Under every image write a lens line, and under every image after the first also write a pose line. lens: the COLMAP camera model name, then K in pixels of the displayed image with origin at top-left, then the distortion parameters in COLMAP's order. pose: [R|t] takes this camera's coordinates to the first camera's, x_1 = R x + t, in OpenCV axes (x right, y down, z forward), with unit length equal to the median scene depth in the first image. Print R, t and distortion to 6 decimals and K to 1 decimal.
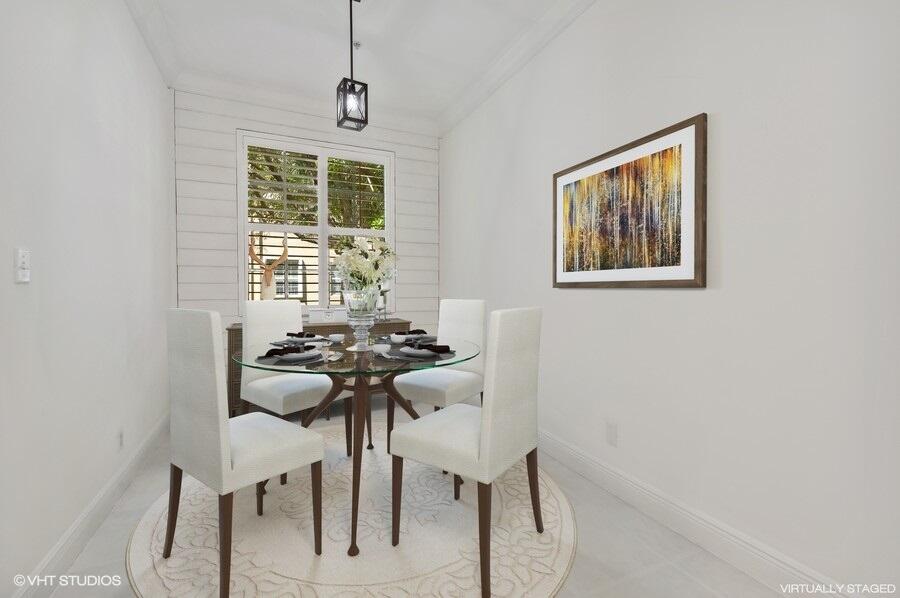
lens RADIAL K [[398.6, 0, 453.7], [0, 398.6, 295.2], [0, 0, 1]] dist [0.001284, -0.000002]
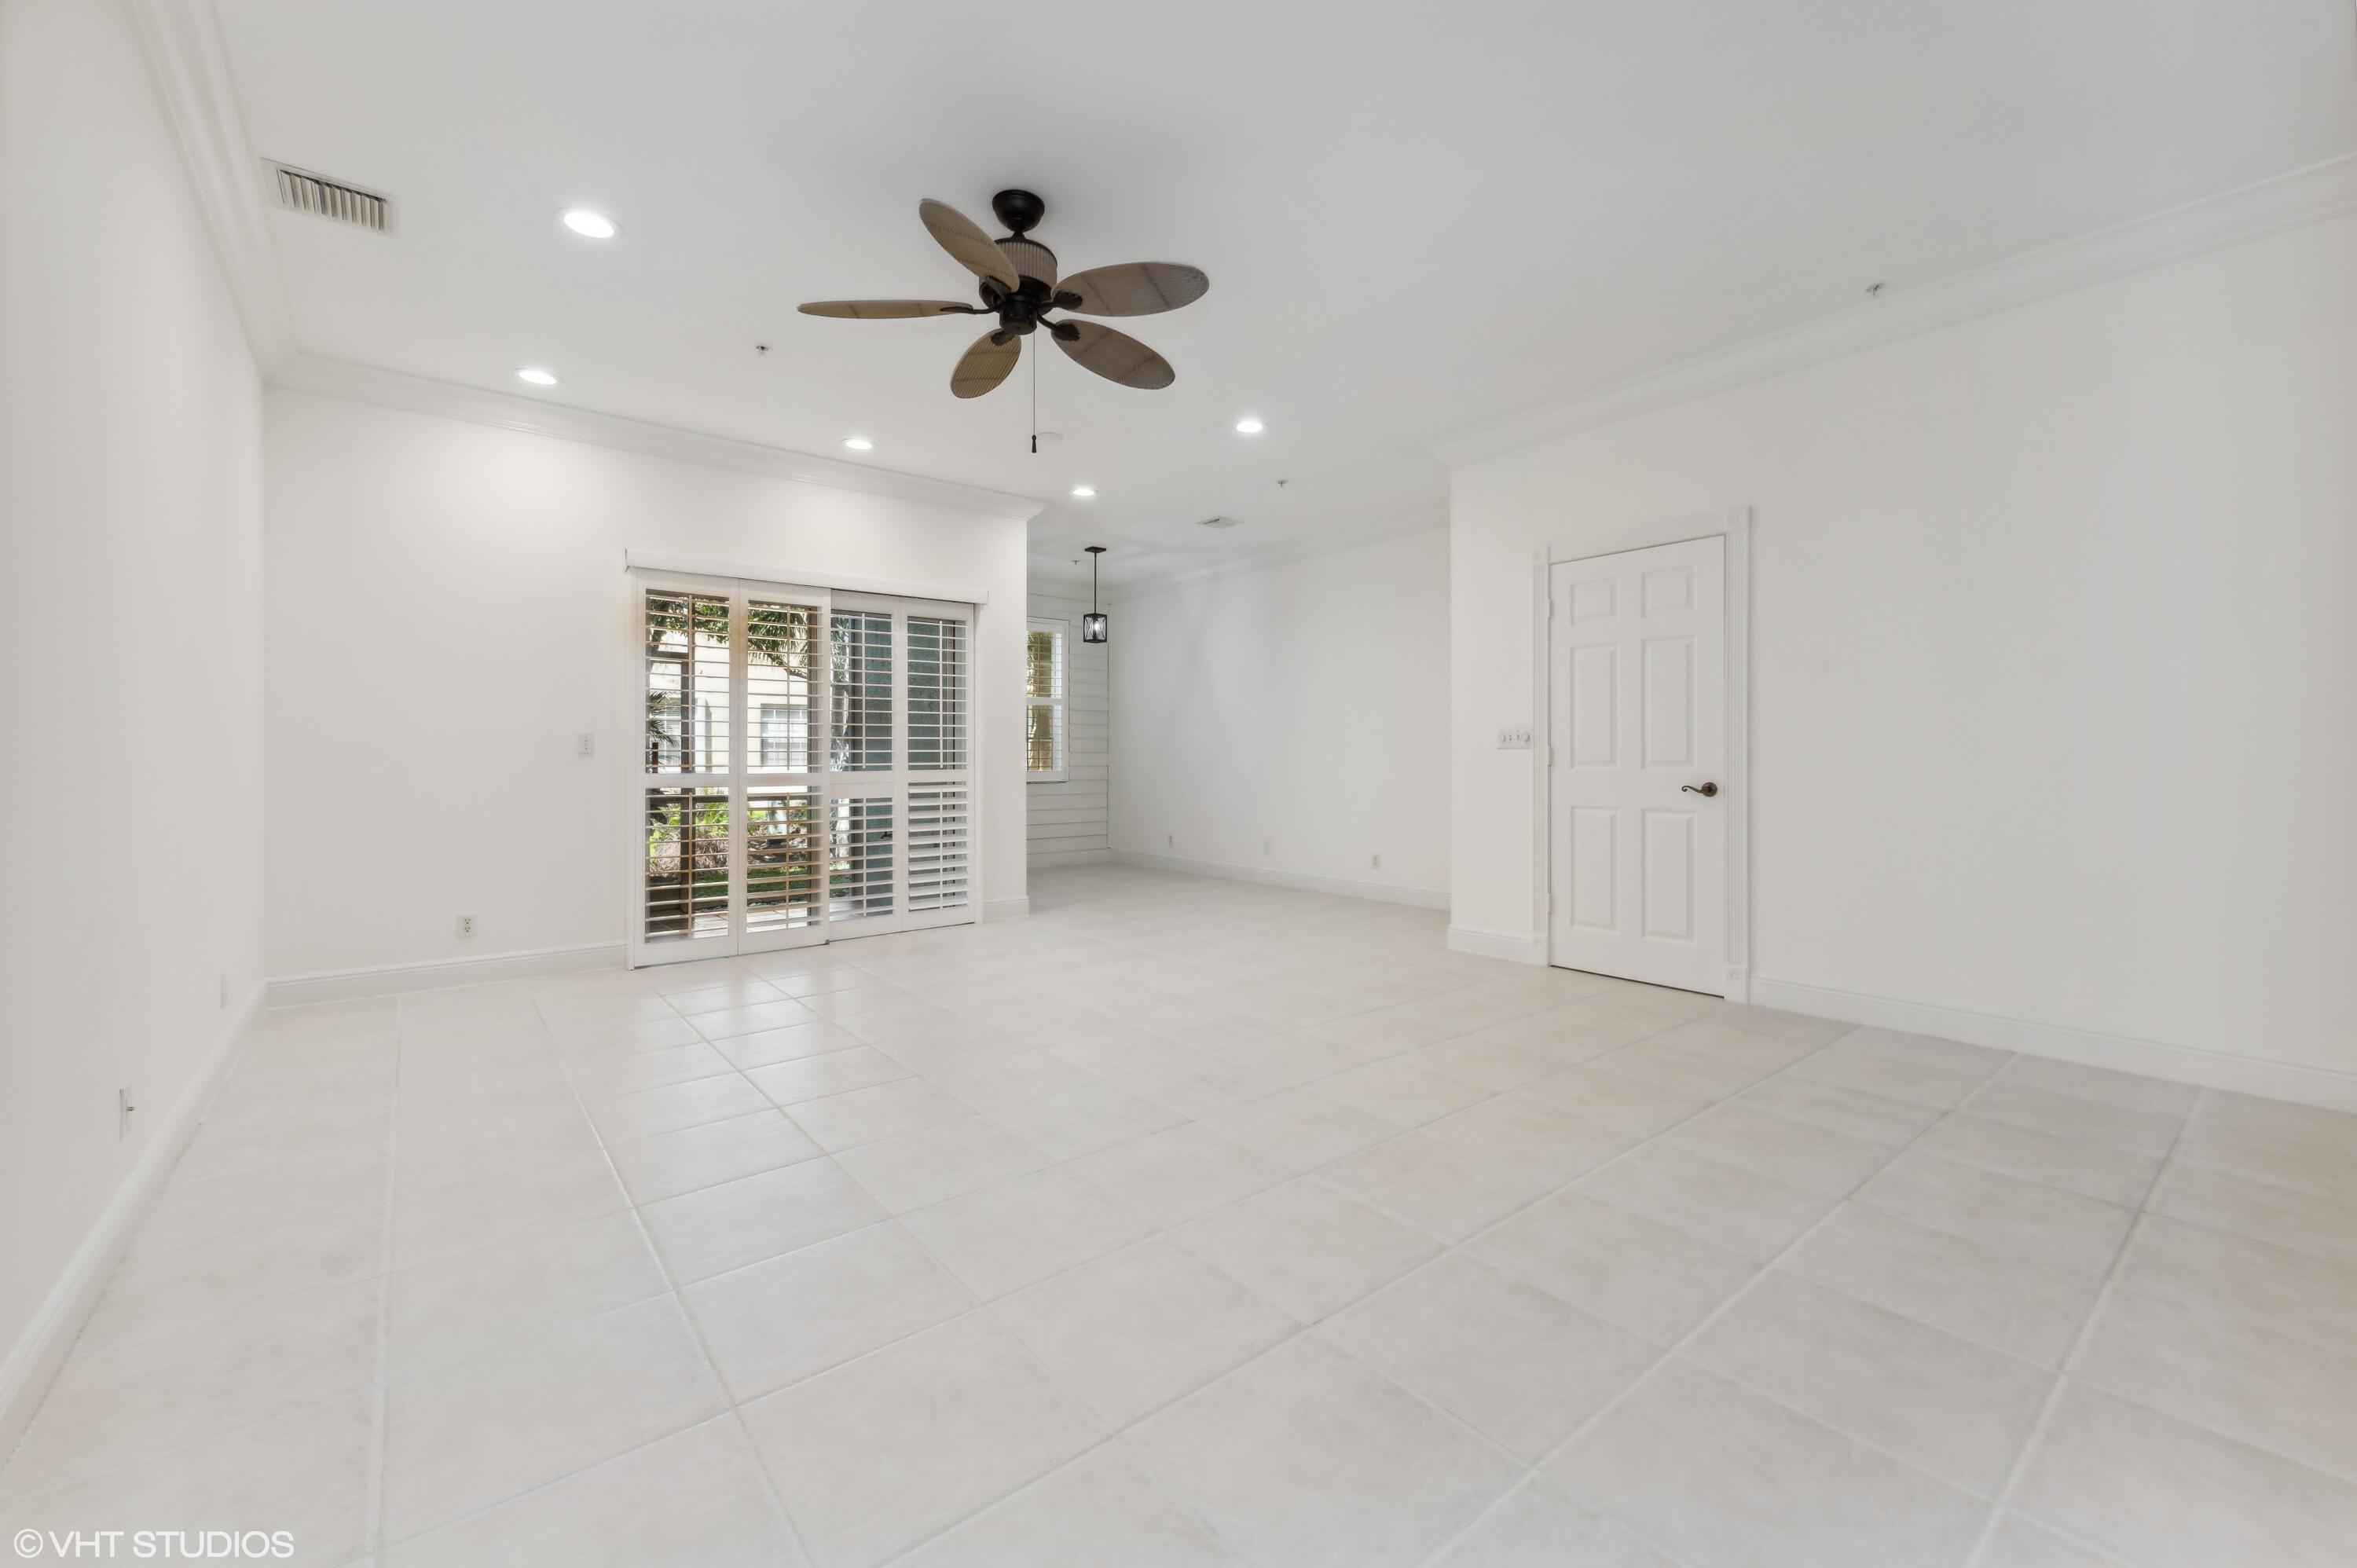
lens RADIAL K [[938.8, 0, 1177.0], [0, 938.8, 772.5], [0, 0, 1]] dist [0.003410, -0.002243]
pose [[0.969188, -0.004465, 0.246283, -0.582998], [0.003523, 0.999985, 0.004264, 0.015953], [-0.246298, -0.003265, 0.969189, -1.678976]]
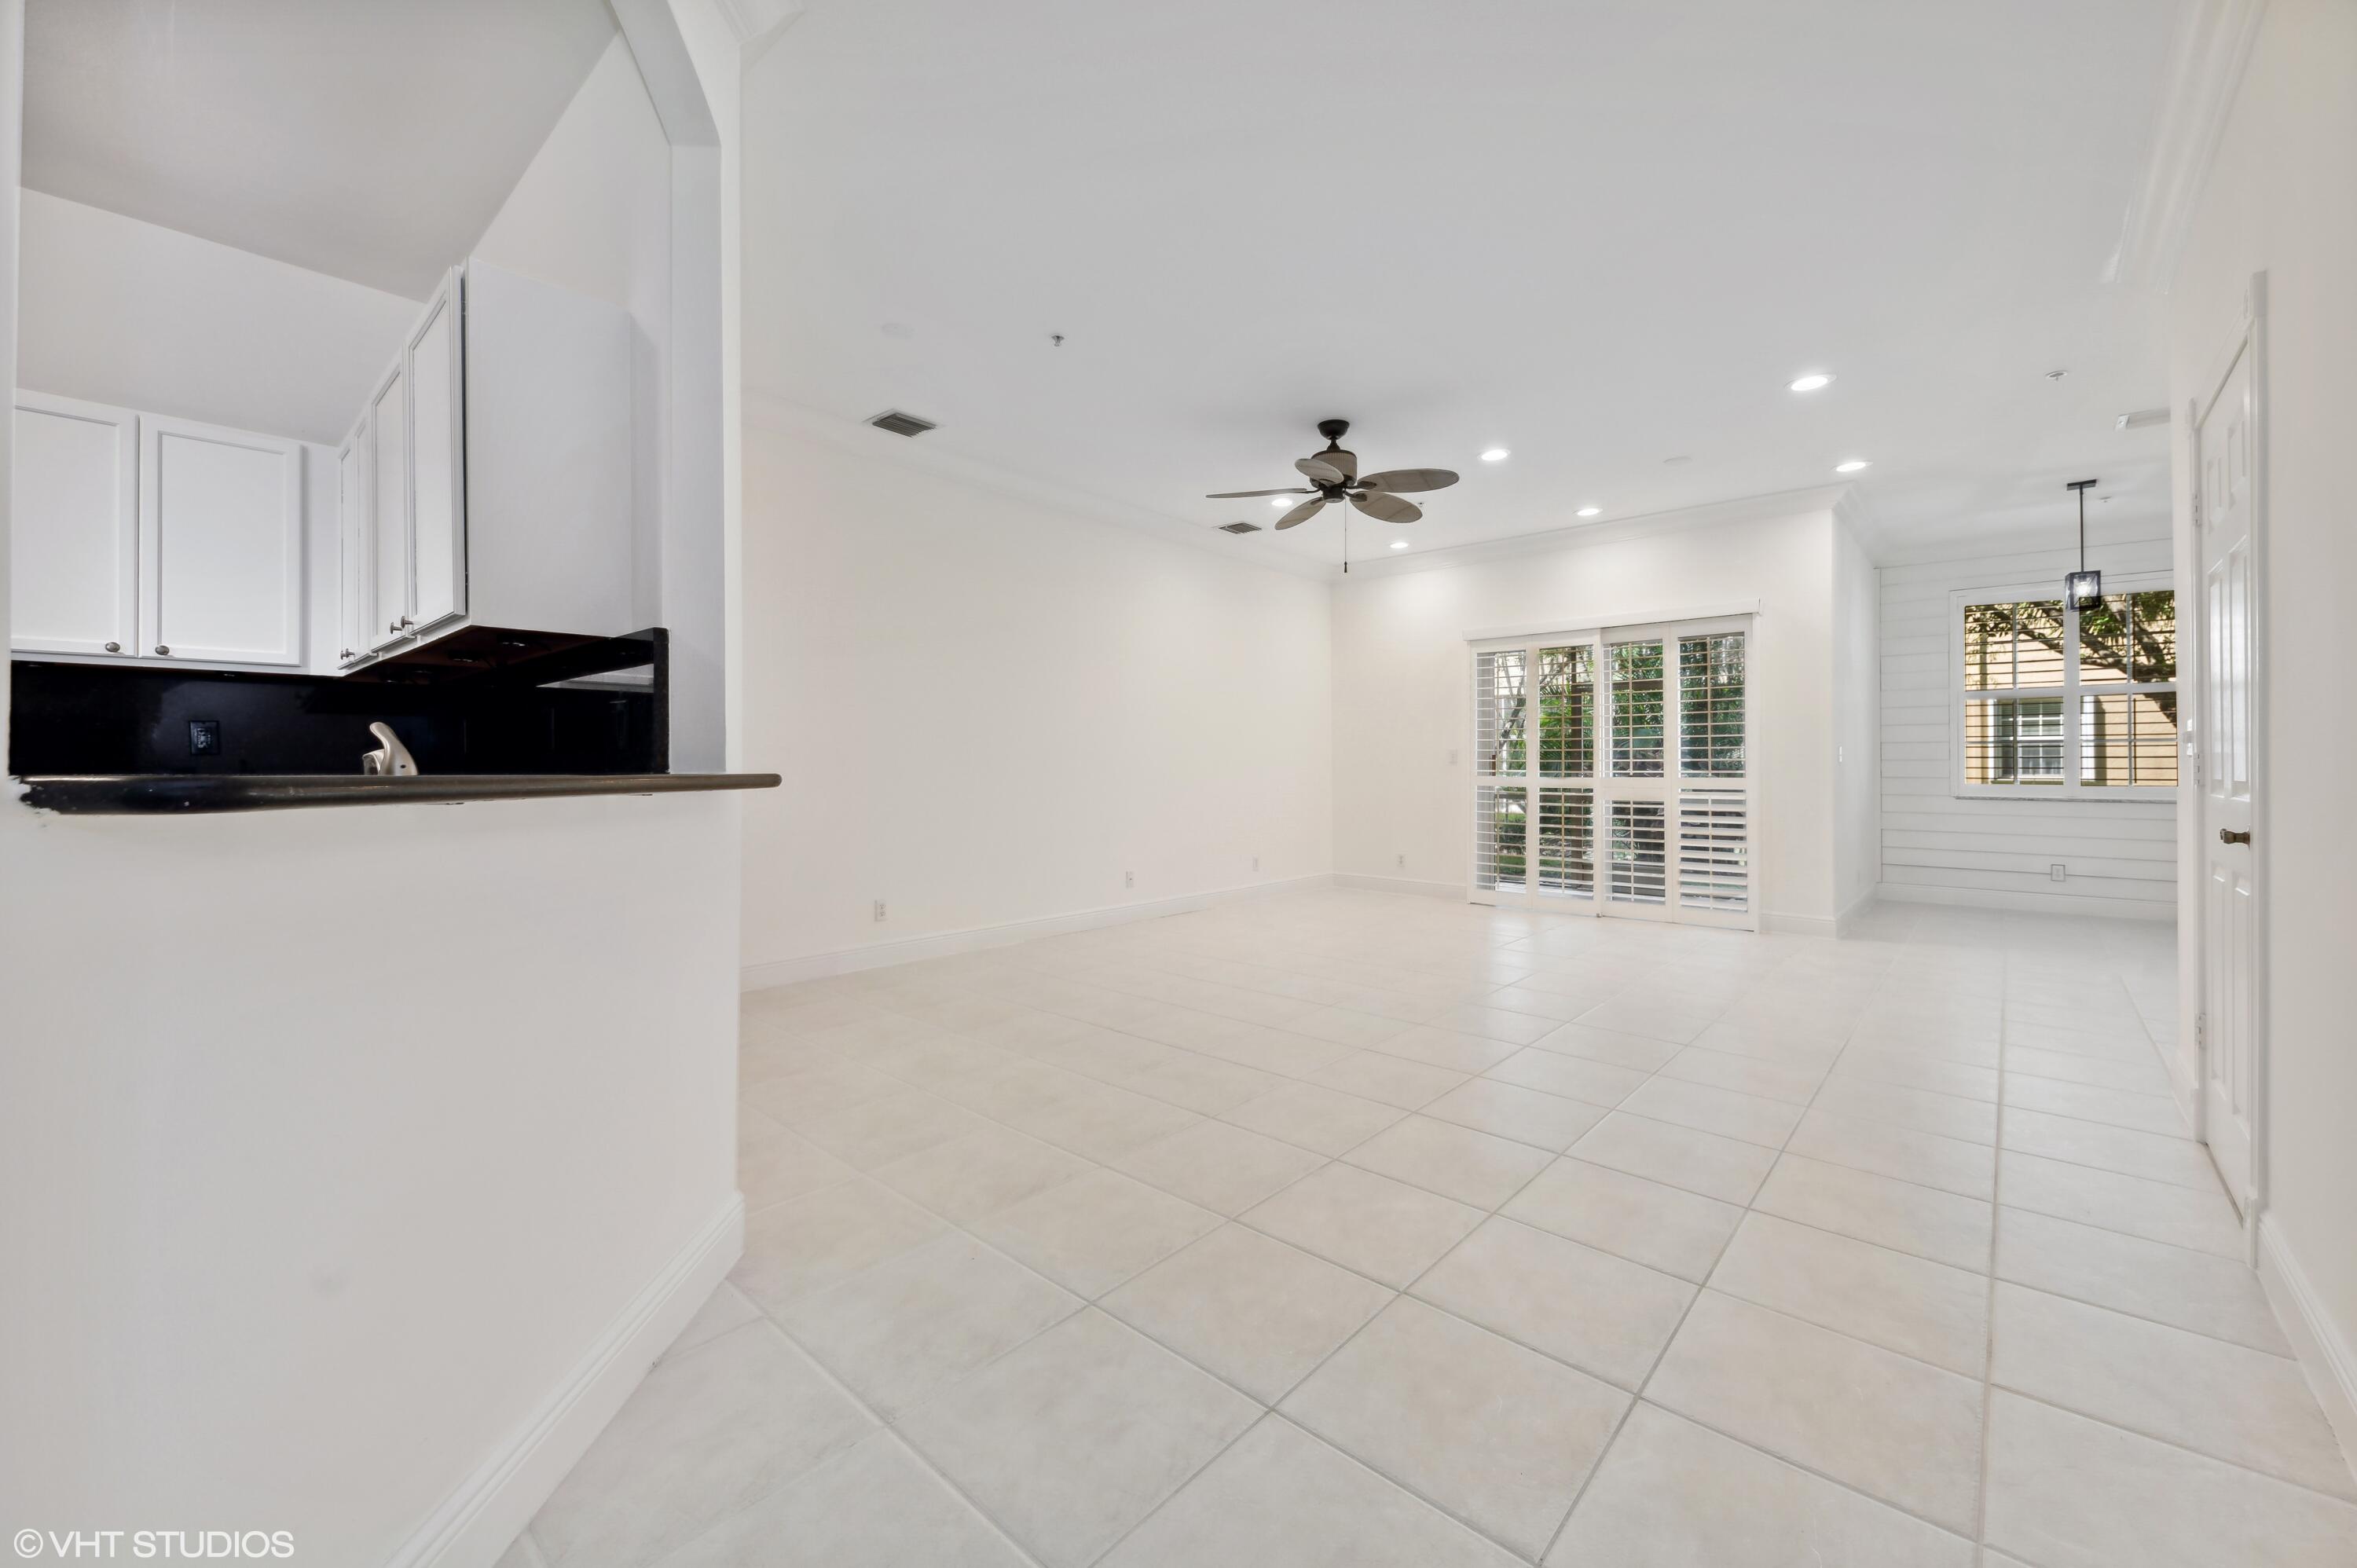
lens RADIAL K [[938.8, 0, 1215.0], [0, 938.8, 748.6], [0, 0, 1]] dist [0.003410, -0.002243]
pose [[0.424650, -0.011783, -0.905281, 0.731598], [-0.012129, 0.999752, -0.018702, 0.006249], [0.905276, 0.018922, 0.424402, -1.527239]]
